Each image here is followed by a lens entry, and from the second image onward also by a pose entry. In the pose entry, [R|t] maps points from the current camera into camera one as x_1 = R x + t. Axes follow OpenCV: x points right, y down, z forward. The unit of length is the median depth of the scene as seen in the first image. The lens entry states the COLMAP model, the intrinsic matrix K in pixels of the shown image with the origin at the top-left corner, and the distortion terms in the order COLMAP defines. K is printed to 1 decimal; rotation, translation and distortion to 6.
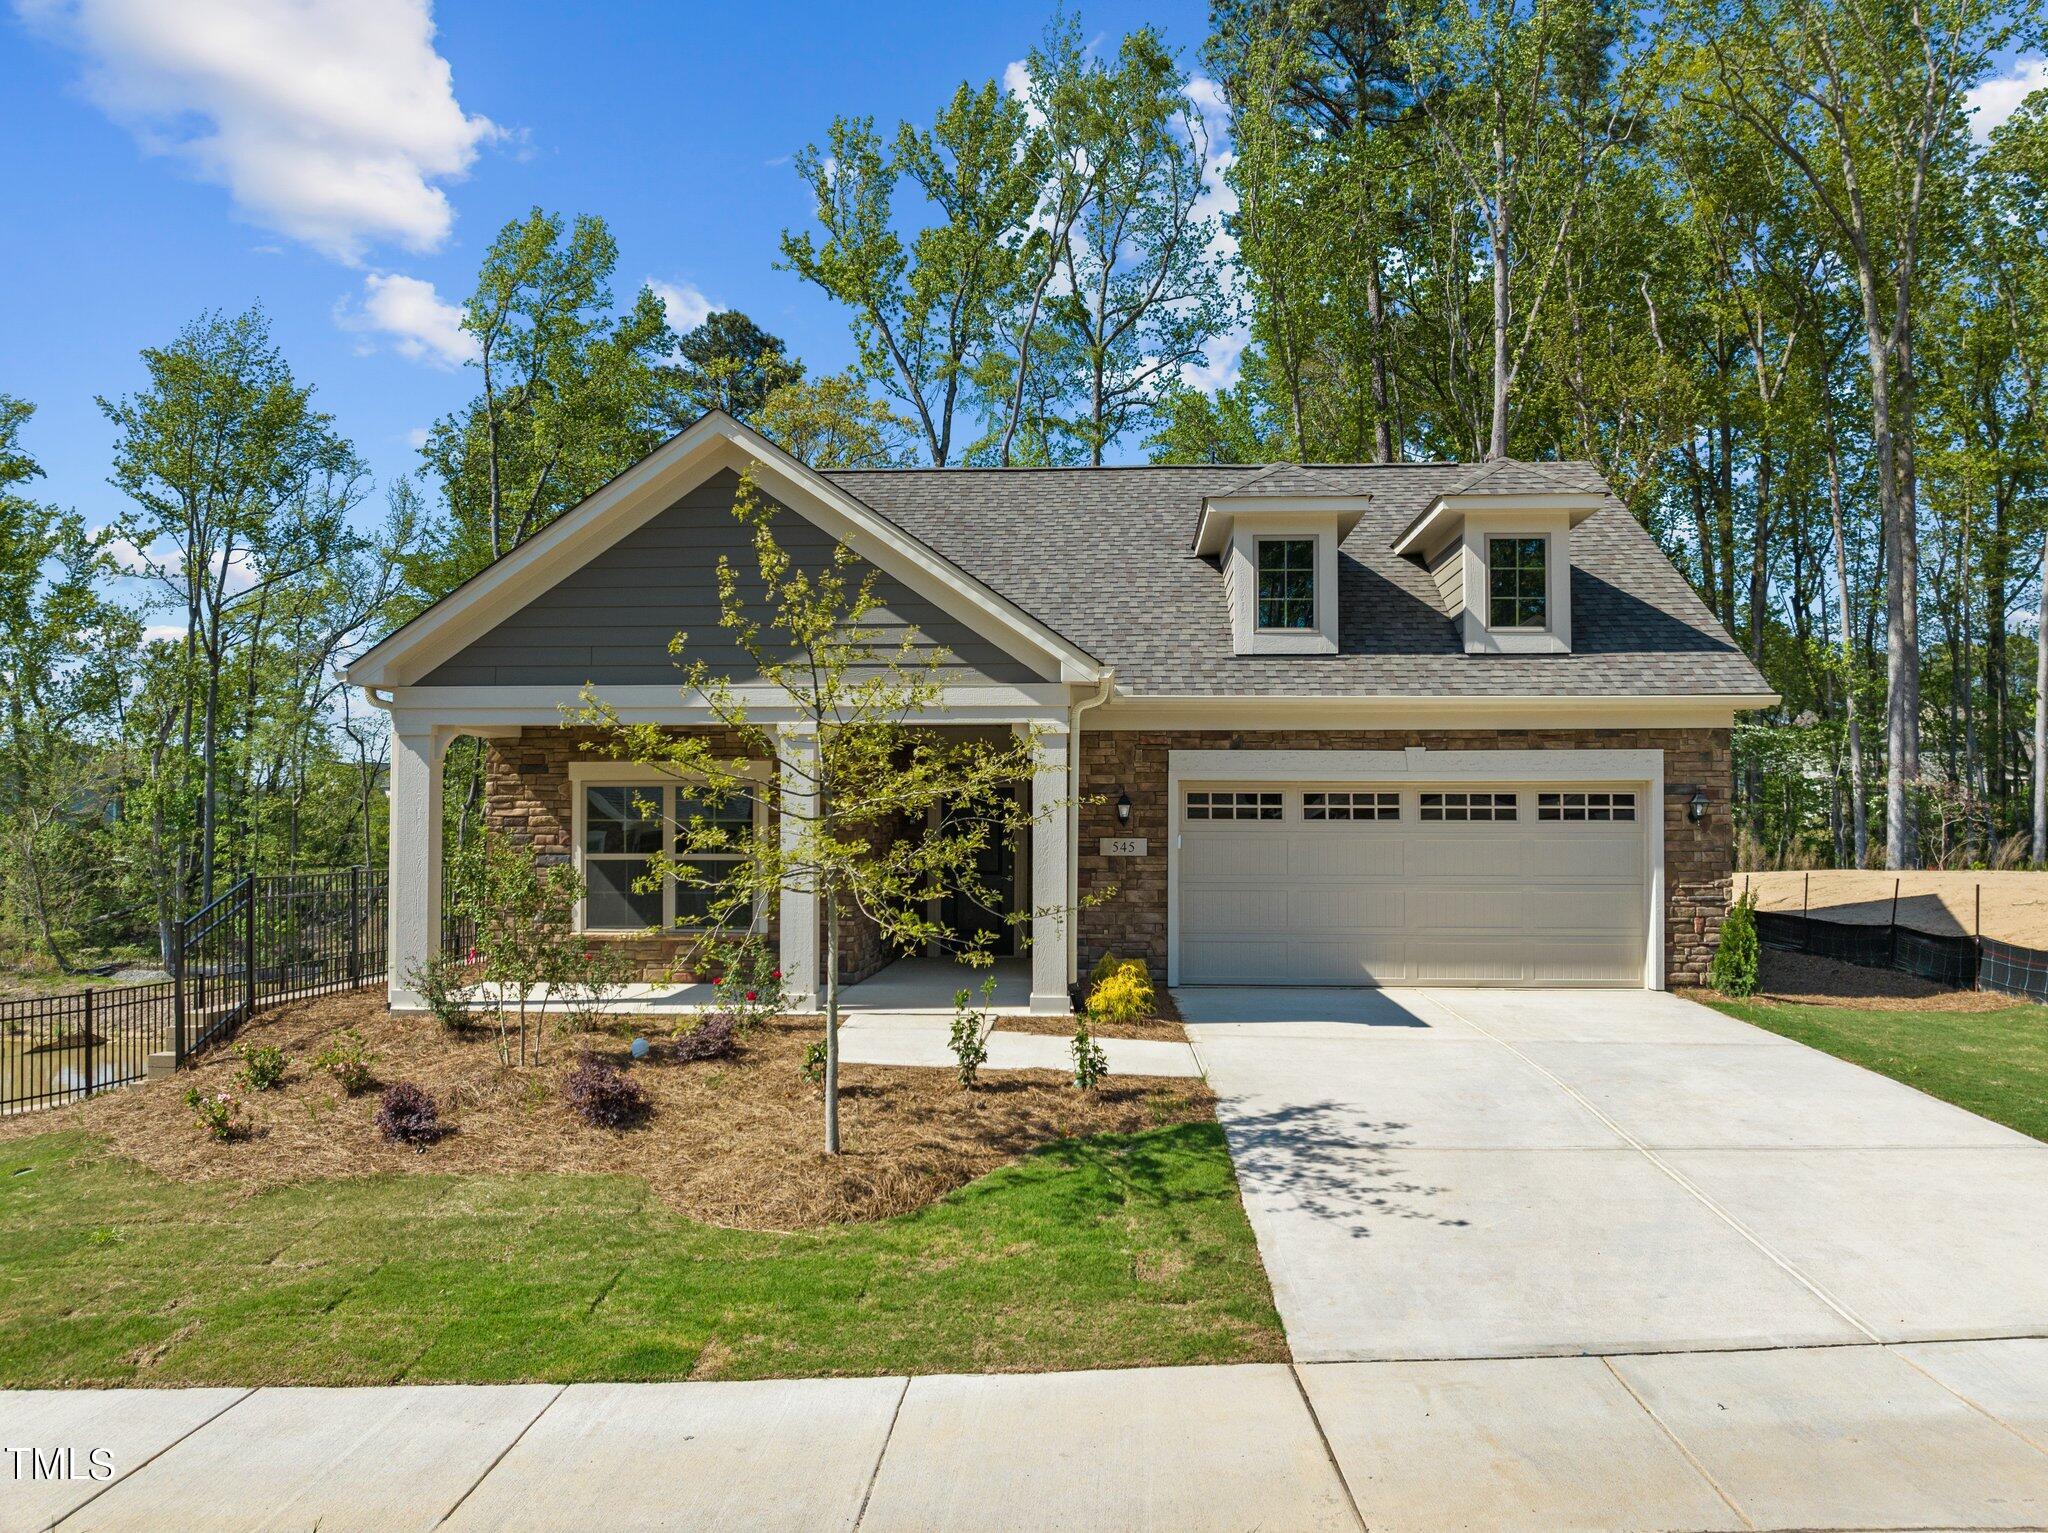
lens RADIAL K [[1453.1, 0, 1024.0], [0, 1453.1, 766.5], [0, 0, 1]] dist [-0.040325, -0.003196]
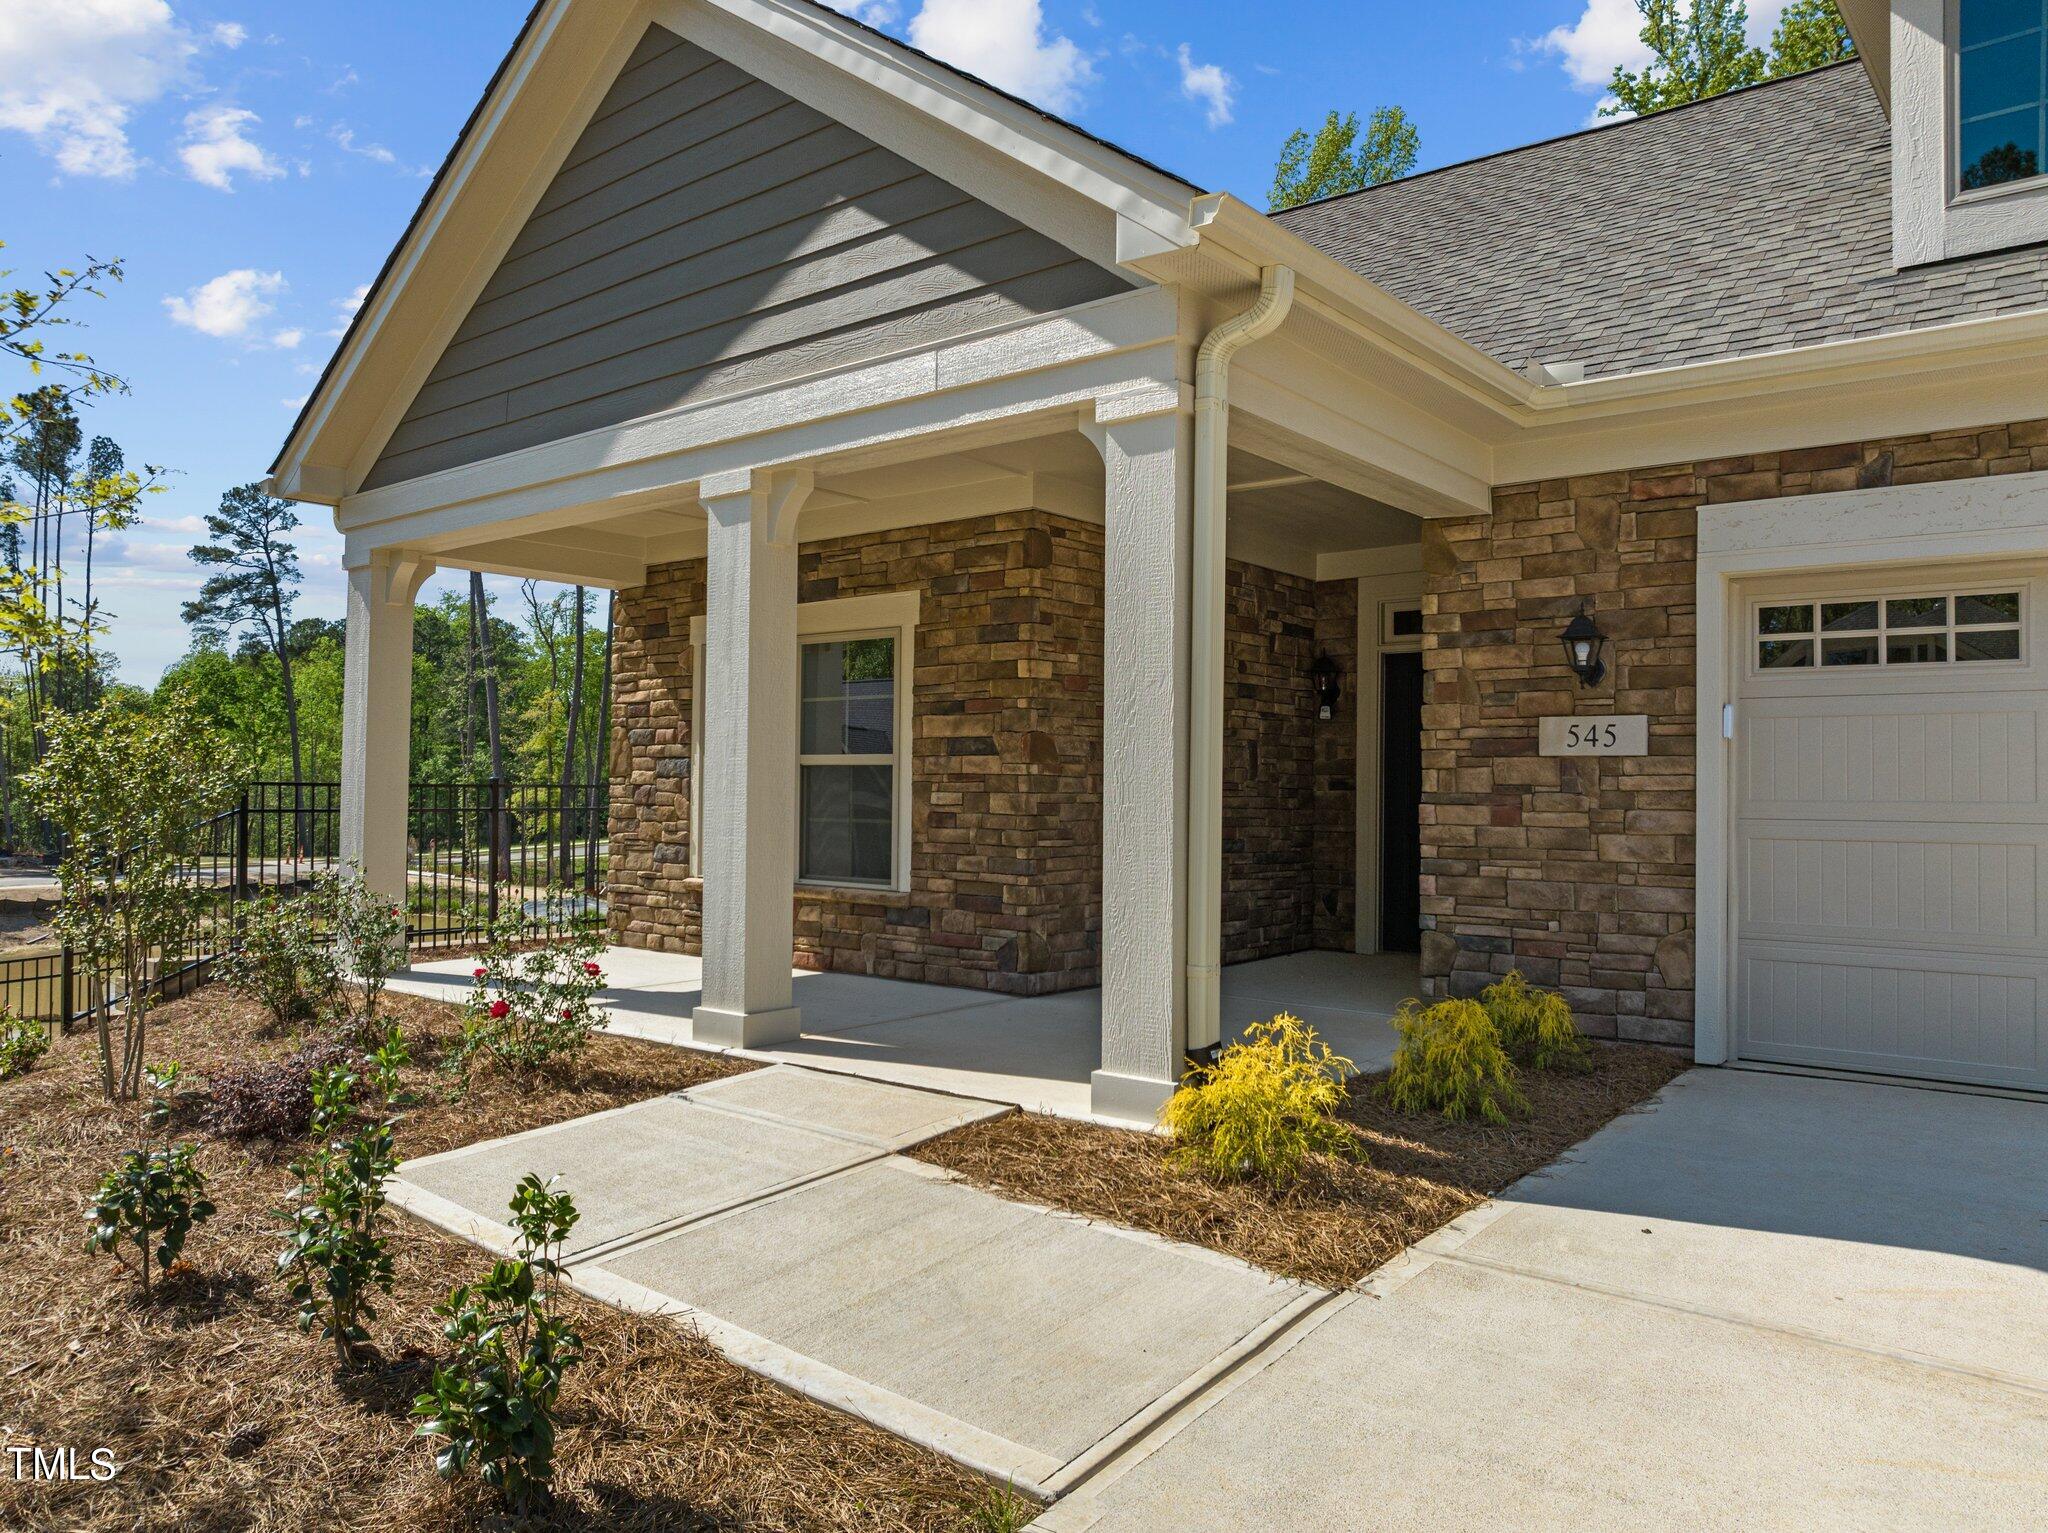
lens RADIAL K [[1444.5, 0, 1033.8], [0, 1444.5, 751.8], [0, 0, 1]] dist [-0.002735, -0.073853]
pose [[0.814429, -0.010019, -0.580176, 0.185296], [0.015977, 0.999859, 0.005161, 0.055463], [0.580043, -0.013473, 0.814475, 0.544911]]
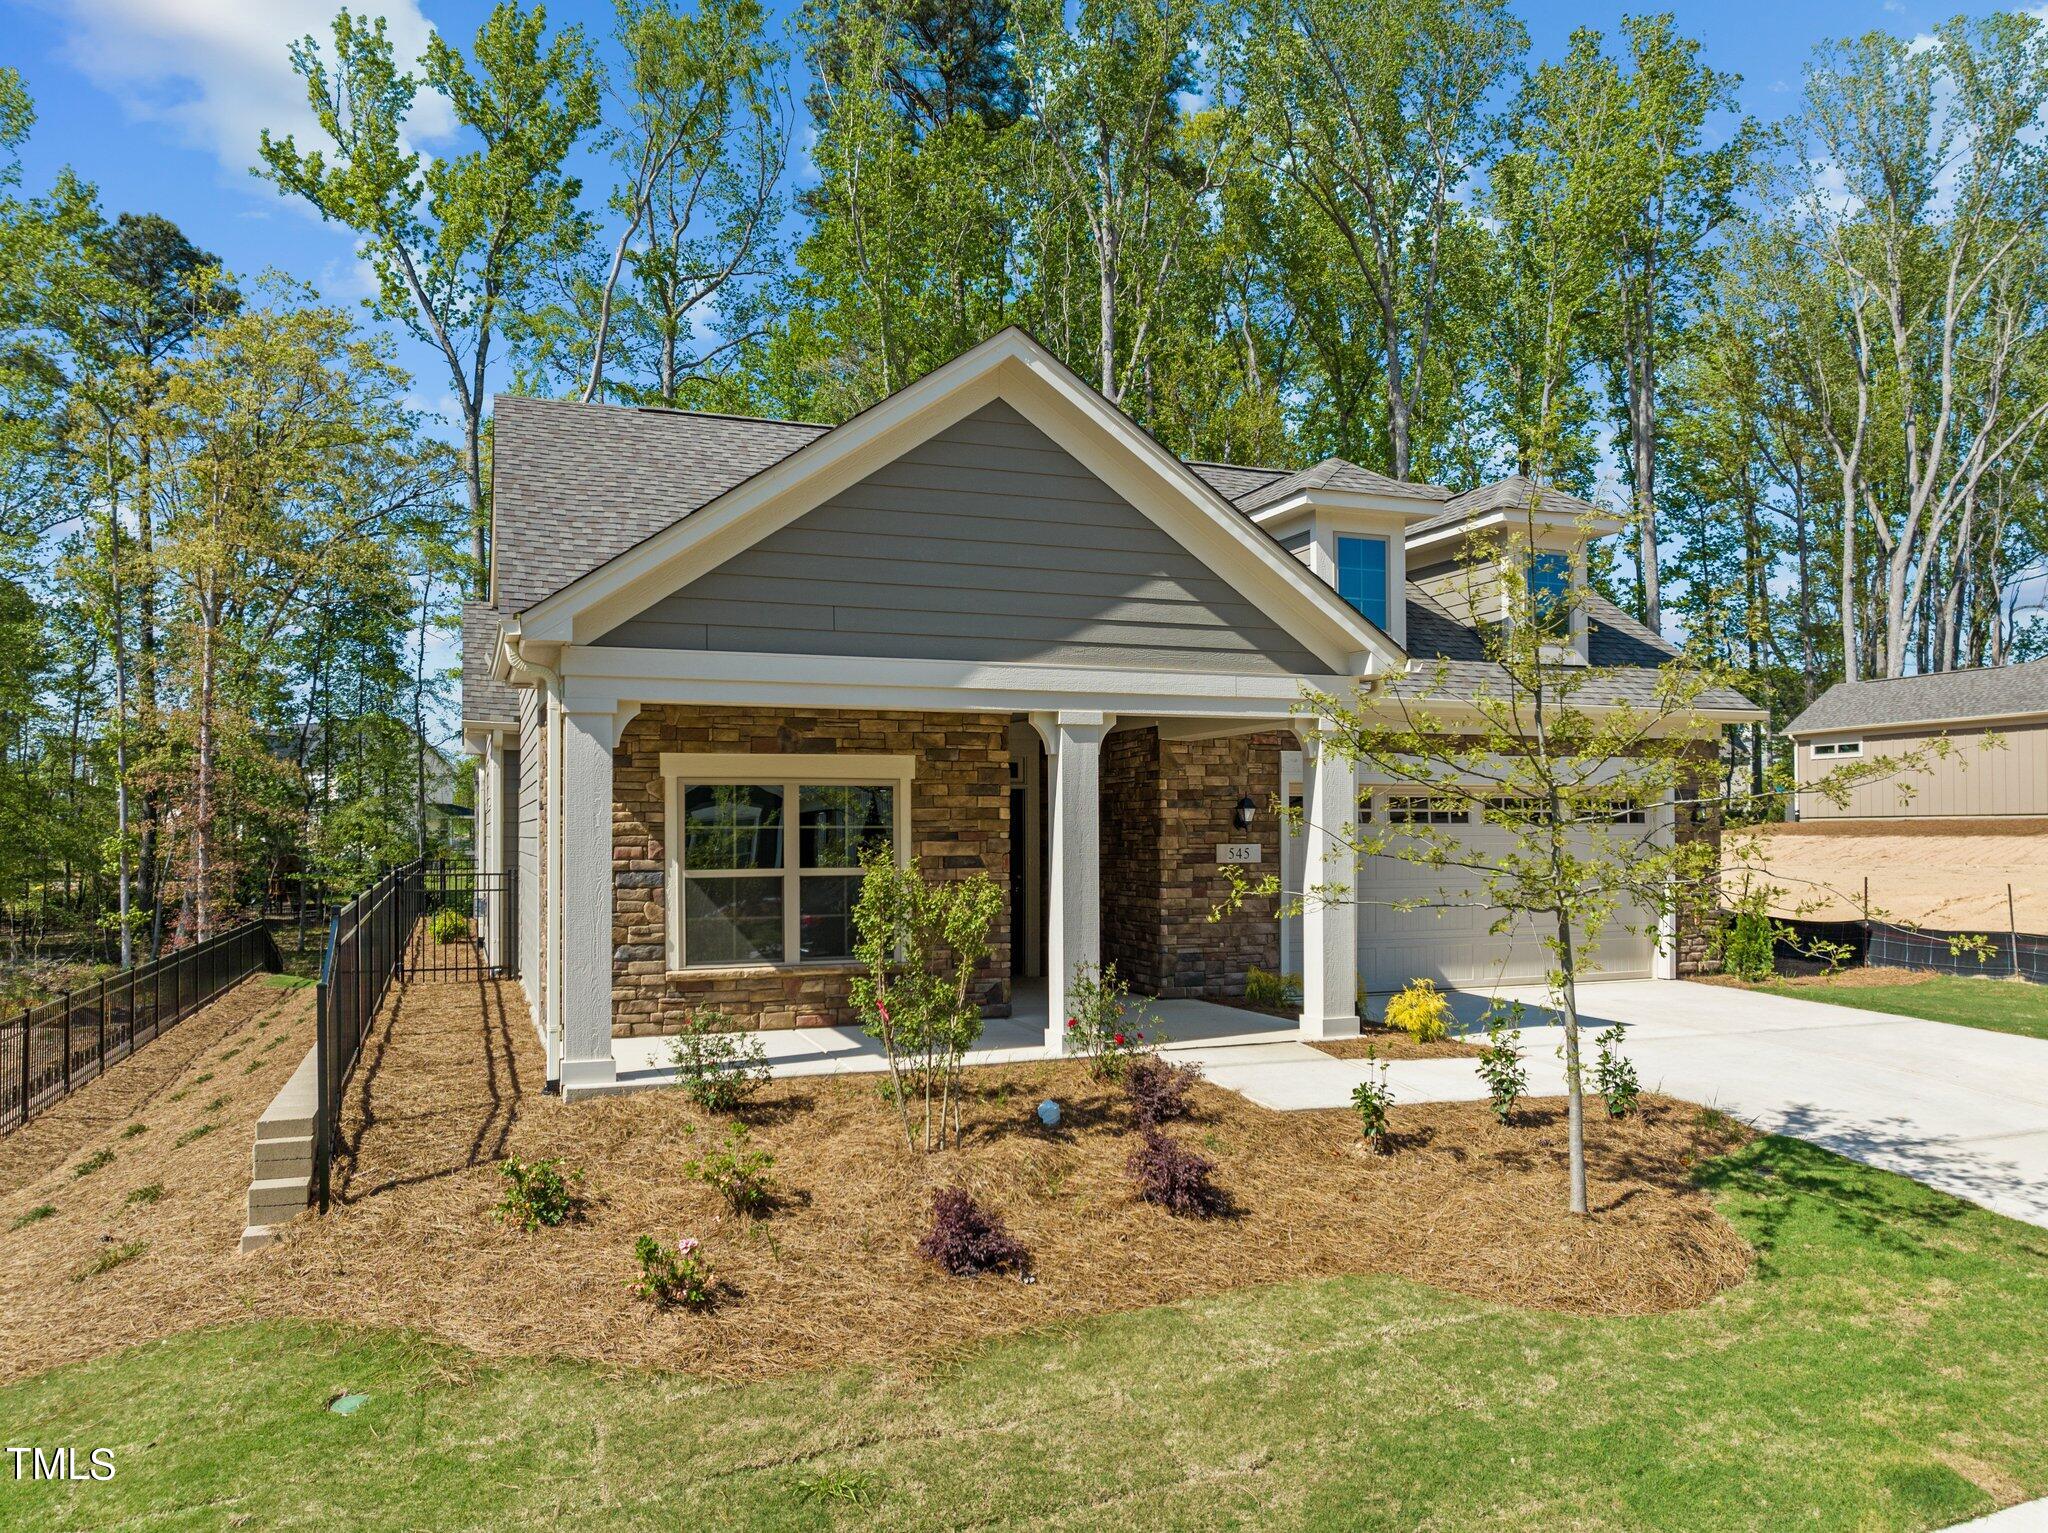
lens RADIAL K [[1456.8, 0, 1024.5], [0, 1456.8, 793.6], [0, 0, 1]] dist [-0.034499, 0.002094]
pose [[0.909926, 0.005178, 0.414739, -0.448698], [-0.011961, 0.999834, 0.013760, 0.005604], [-0.414599, -0.017482, 0.909836, 0.203399]]
